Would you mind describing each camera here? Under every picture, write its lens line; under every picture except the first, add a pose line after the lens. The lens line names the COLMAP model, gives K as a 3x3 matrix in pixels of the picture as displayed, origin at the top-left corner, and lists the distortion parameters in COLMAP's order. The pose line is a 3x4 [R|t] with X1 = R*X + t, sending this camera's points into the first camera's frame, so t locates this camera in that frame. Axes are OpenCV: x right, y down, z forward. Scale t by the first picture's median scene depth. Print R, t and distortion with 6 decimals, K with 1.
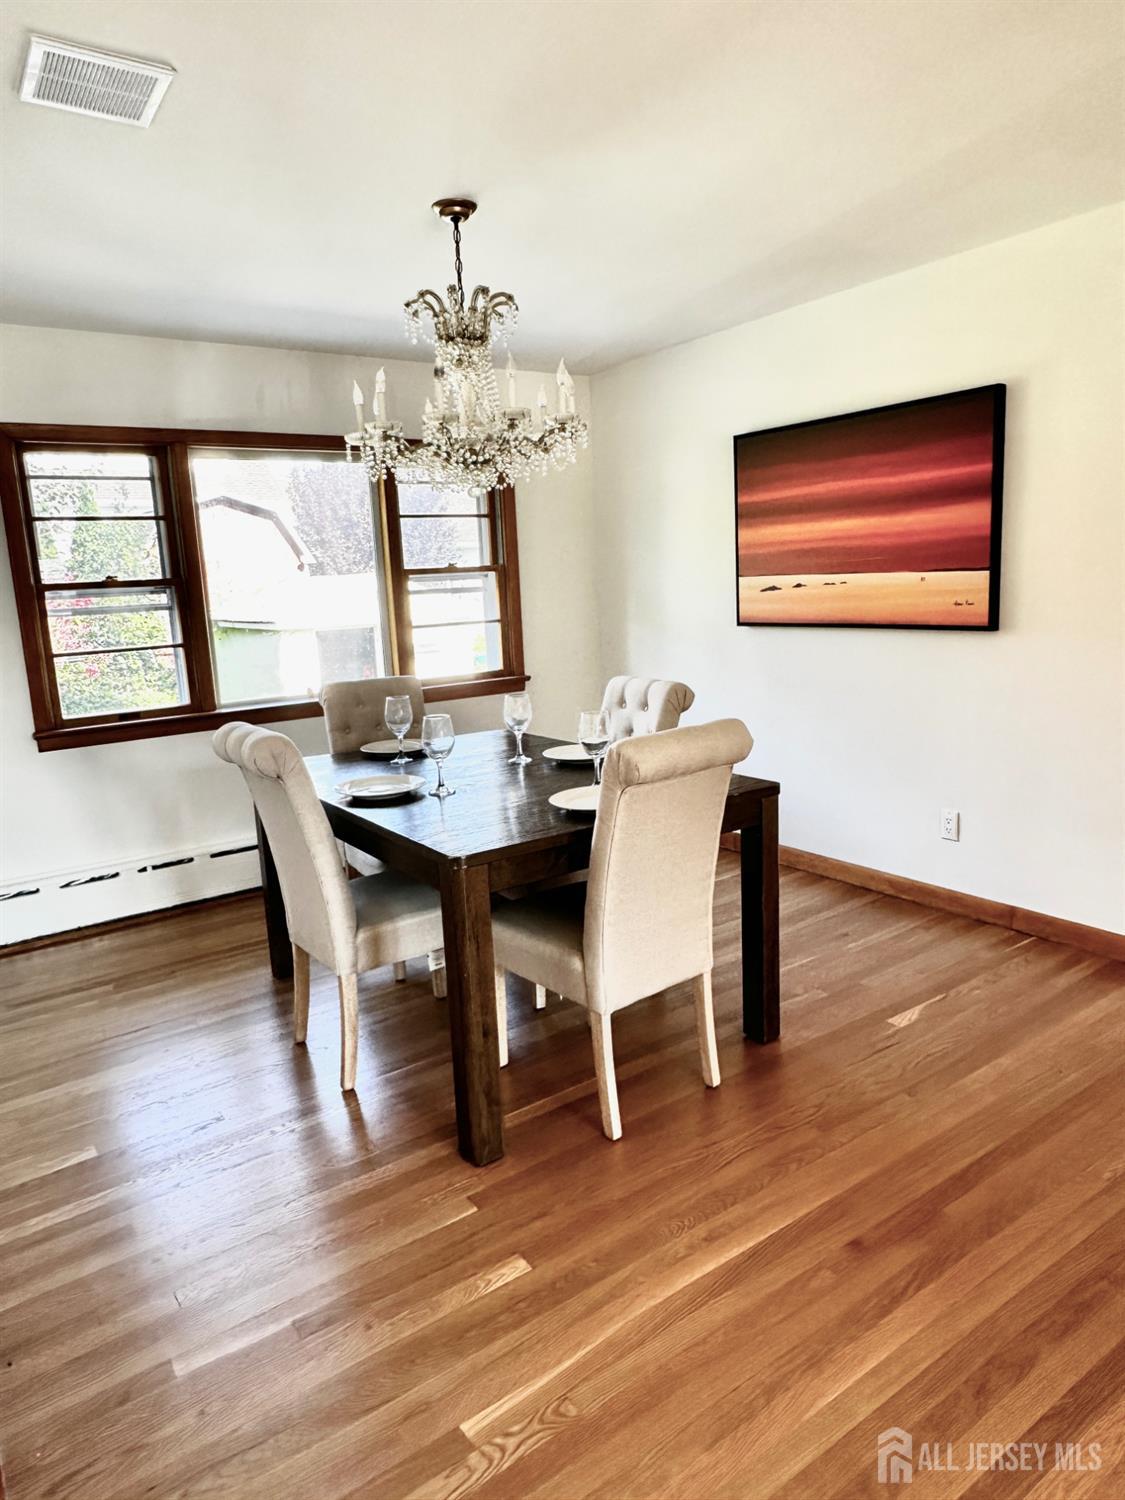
lens RADIAL K [[958.9, 0, 563.9], [0, 958.9, 754.1], [0, 0, 1]] dist [-0.001510, -0.001537]
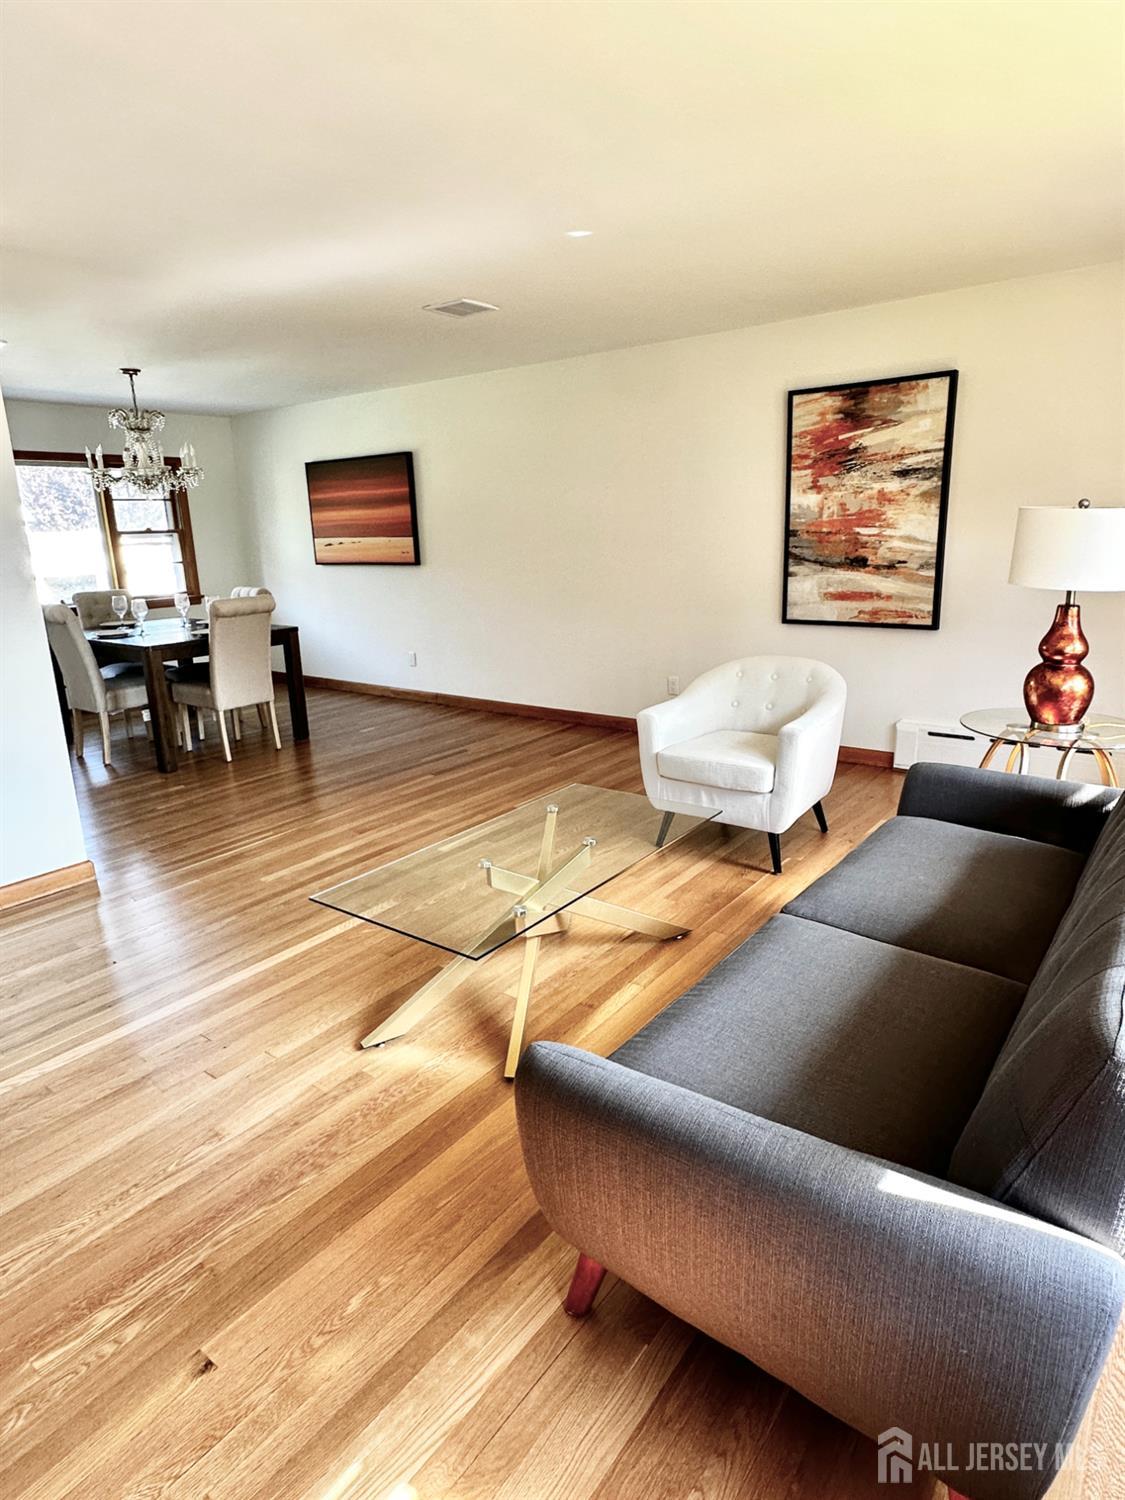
lens RADIAL K [[860.3, 0, 564.1], [0, 860.3, 749.4], [0, 0, 1]] dist [-0.001659, 0.000705]
pose [[0.954622, -0.058463, 0.292024, 0.170461], [0.041193, 0.997038, 0.064949, 0.177613], [-0.294956, -0.049972, 0.954203, -0.996352]]
